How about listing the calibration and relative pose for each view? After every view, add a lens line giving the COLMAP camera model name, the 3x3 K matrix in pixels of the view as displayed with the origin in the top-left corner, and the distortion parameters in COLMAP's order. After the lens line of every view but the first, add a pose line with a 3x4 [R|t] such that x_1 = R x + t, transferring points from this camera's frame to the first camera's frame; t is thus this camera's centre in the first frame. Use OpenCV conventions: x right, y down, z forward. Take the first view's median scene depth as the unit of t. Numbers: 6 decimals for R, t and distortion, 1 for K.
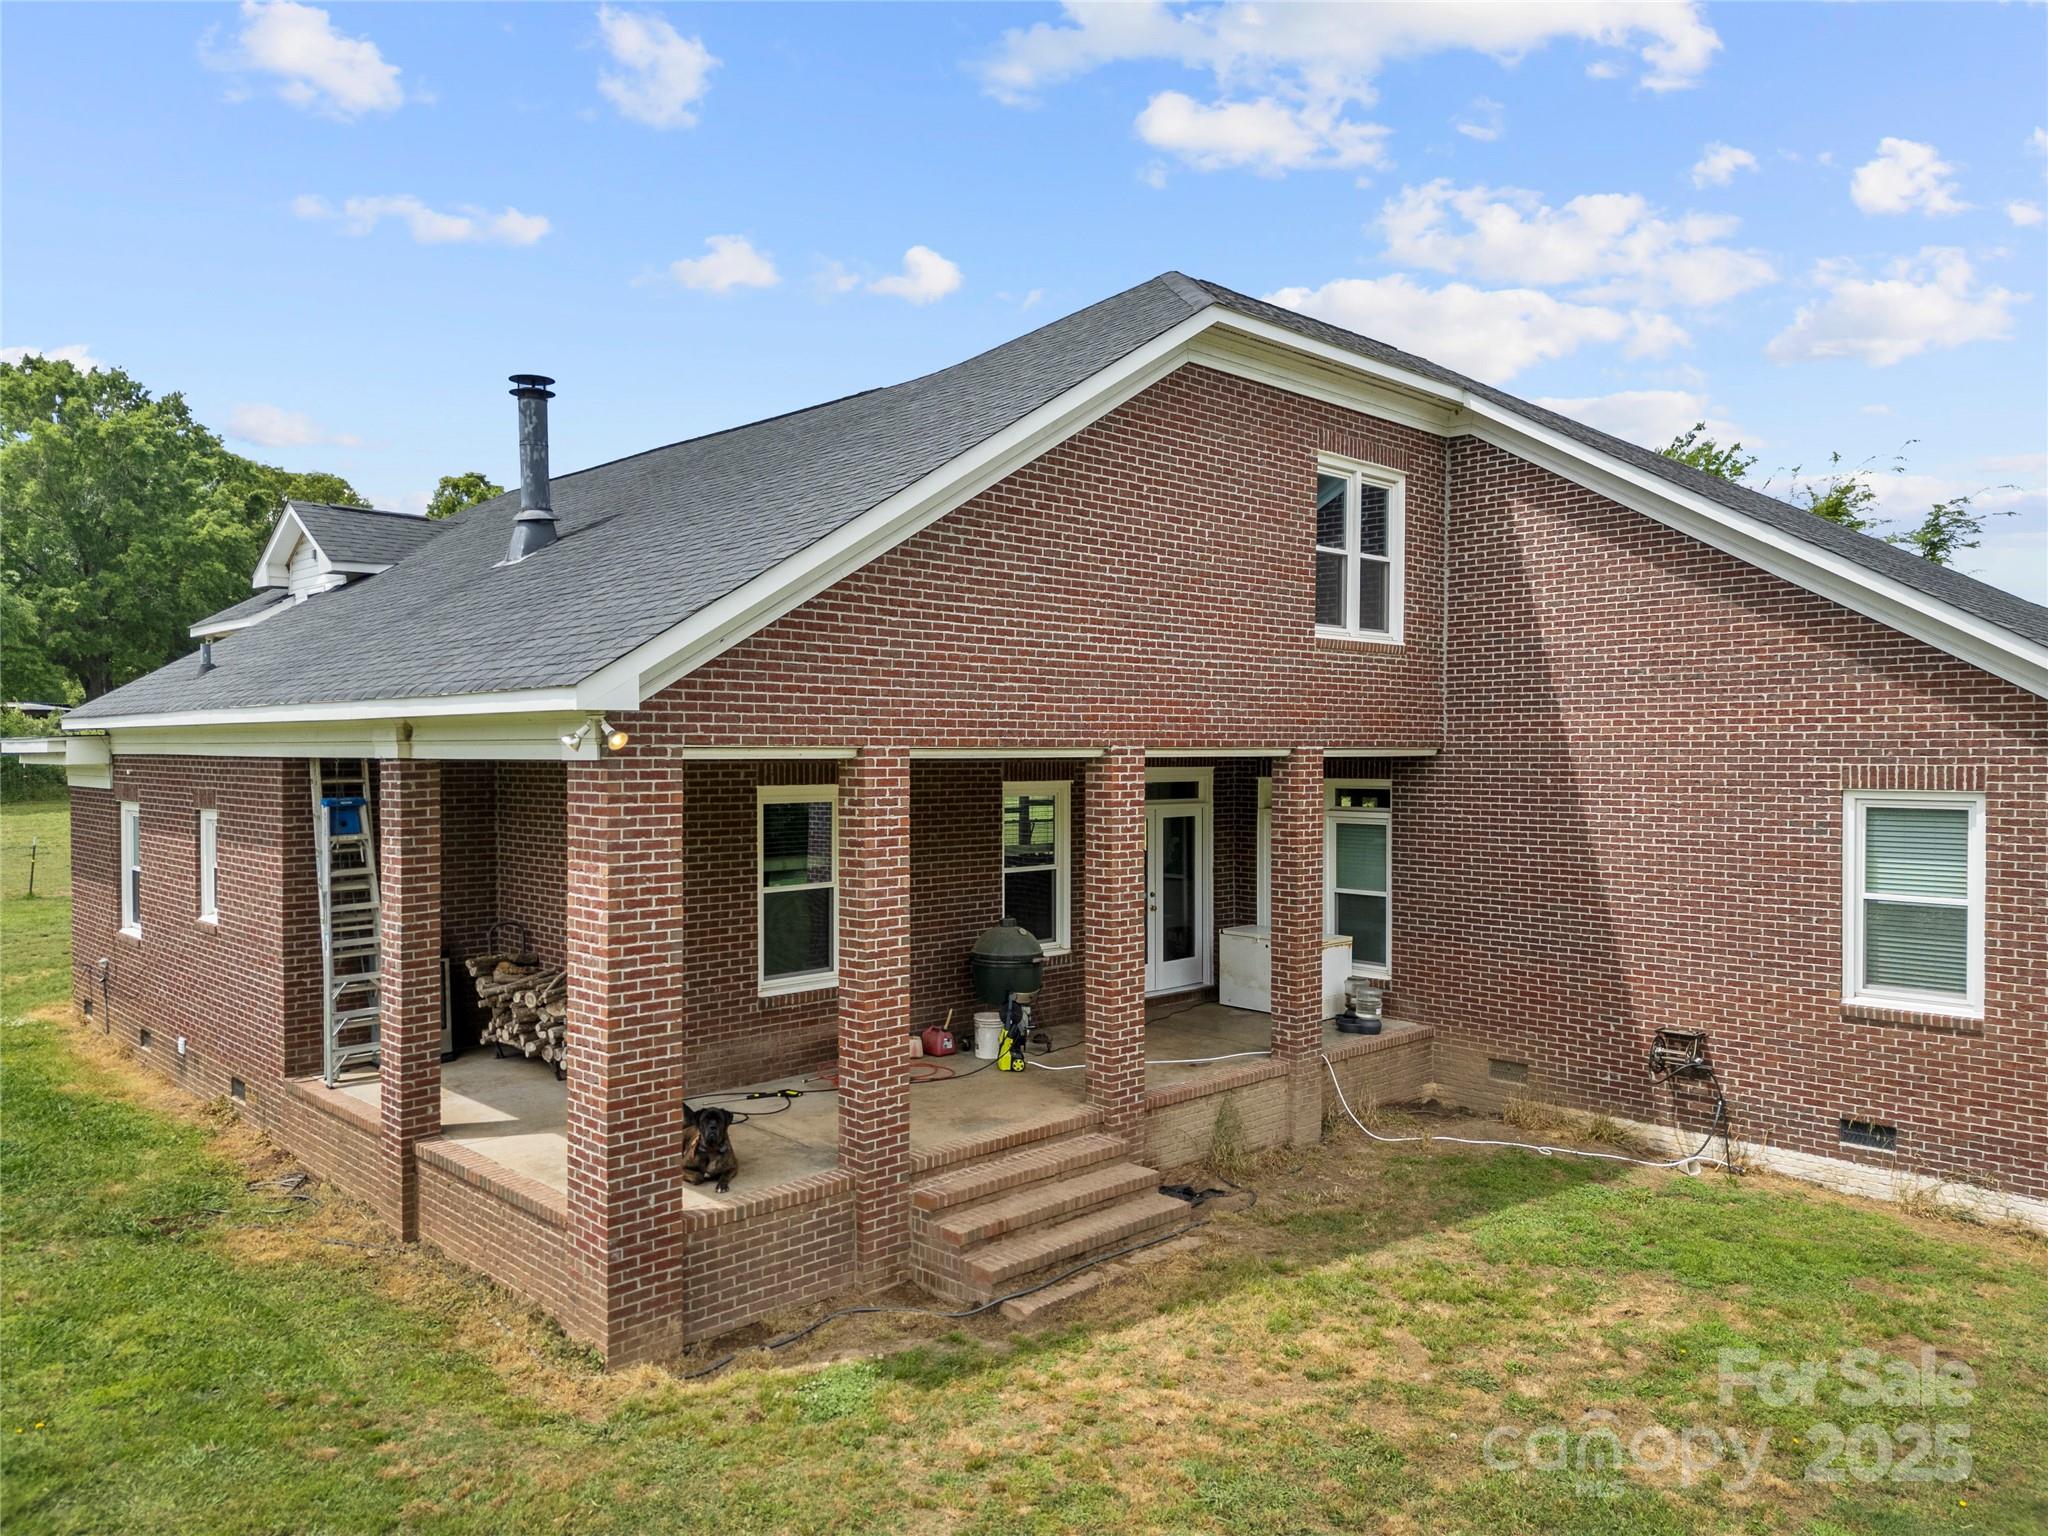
lens RADIAL K [[1410.1, 0, 1024.0], [0, 1410.1, 768.0], [0, 0, 1]] dist [0.061722, -0.060537]
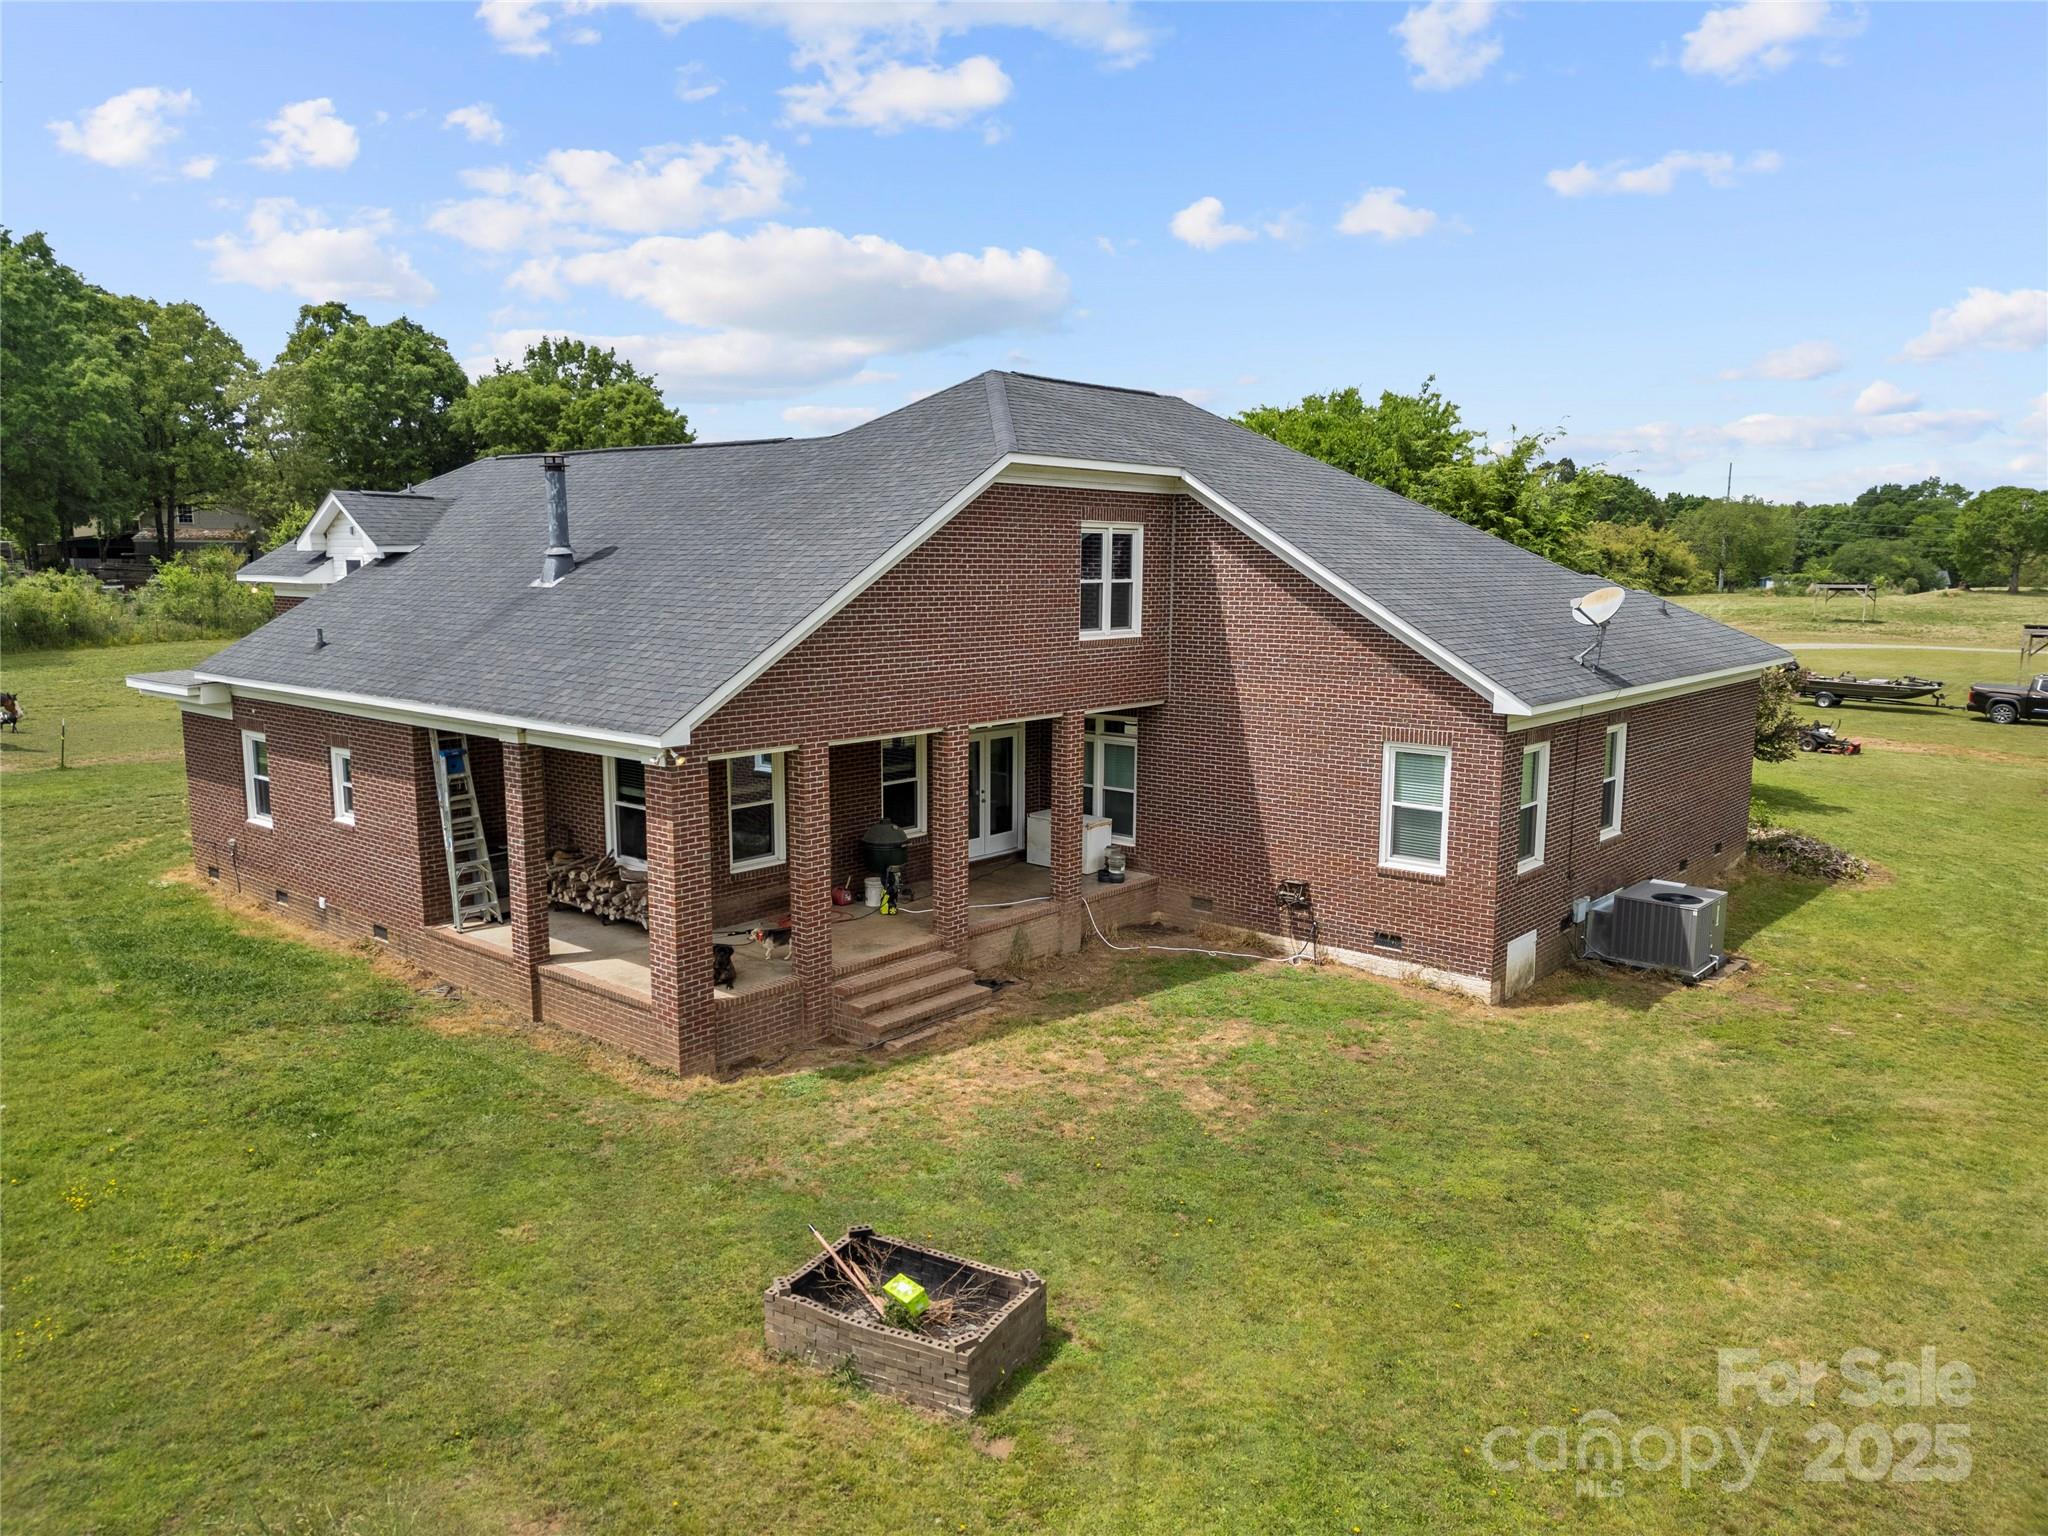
lens RADIAL K [[1408.9, 0, 1024.0], [0, 1408.9, 768.0], [0, 0, 1]] dist [0.084301, -0.076598]
pose [[0.995920, -0.008766, 0.089814, 0.002495], [-0.003556, 0.990685, 0.136130, -0.193185], [-0.090171, -0.135894, 0.986611, -0.658714]]
